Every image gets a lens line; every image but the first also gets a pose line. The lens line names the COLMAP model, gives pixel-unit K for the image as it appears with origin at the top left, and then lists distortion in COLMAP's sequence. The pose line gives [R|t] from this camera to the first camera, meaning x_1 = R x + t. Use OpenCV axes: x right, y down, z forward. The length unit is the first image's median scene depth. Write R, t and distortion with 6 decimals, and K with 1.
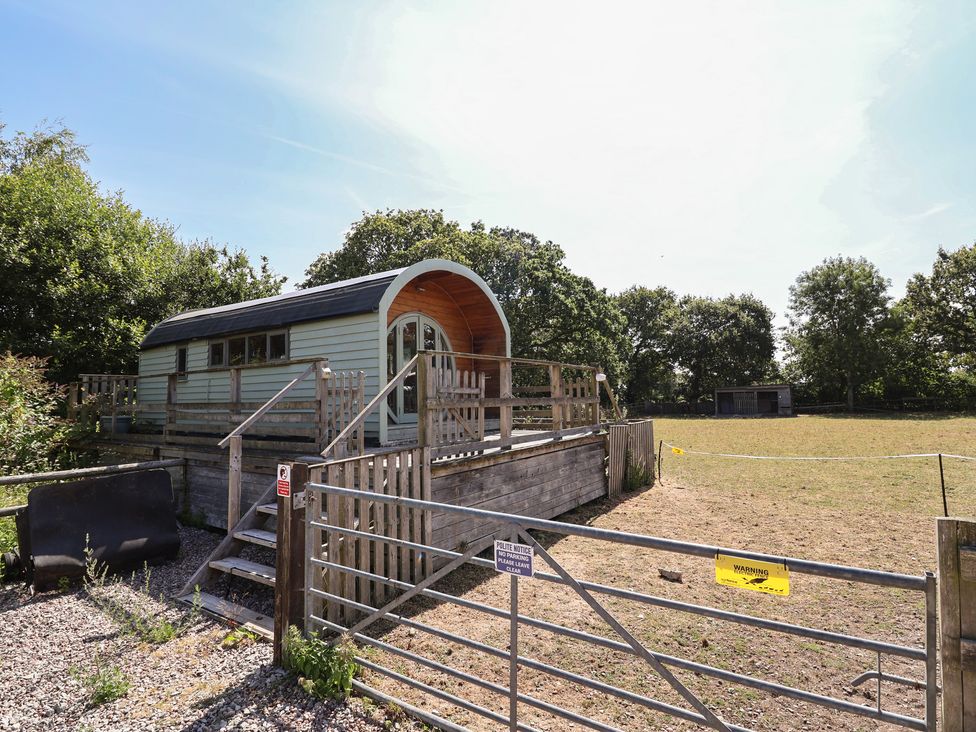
lens RADIAL K [[514.8, 0, 484.1], [0, 514.8, 367.5], [0, 0, 1]] dist [0.004985, -0.000230]
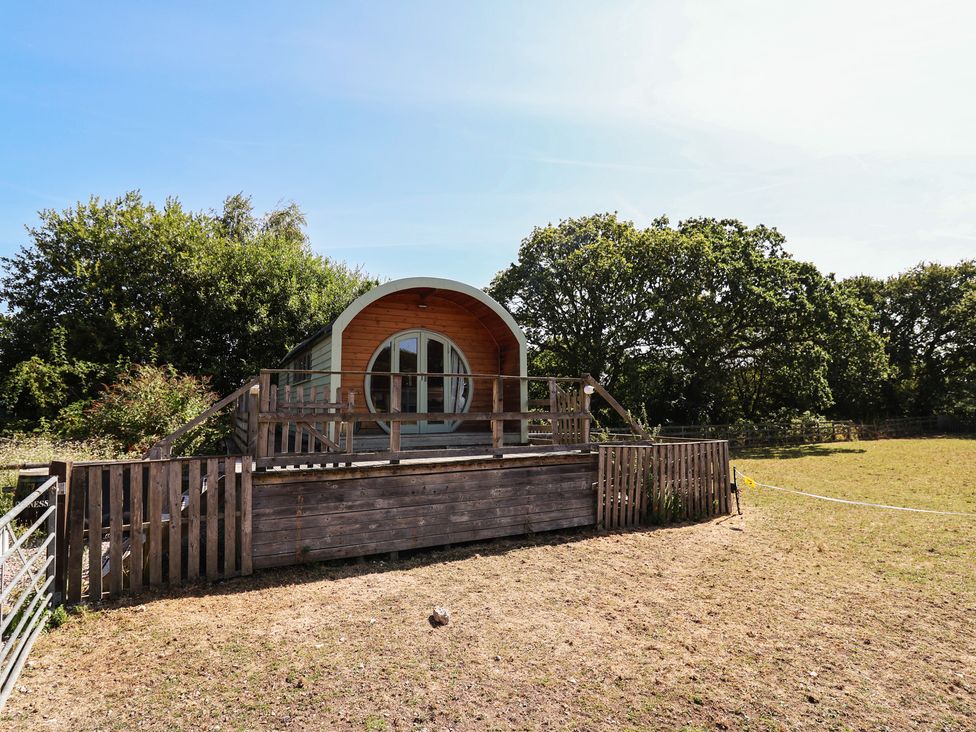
lens RADIAL K [[514.8, 0, 485.0], [0, 514.8, 370.5], [0, 0, 1]] dist [0.004985, -0.000230]
pose [[0.876079, -0.022515, -0.481642, 0.259834], [0.017534, 0.999736, -0.014840, -0.001910], [0.481849, 0.004556, 0.876242, 0.077210]]
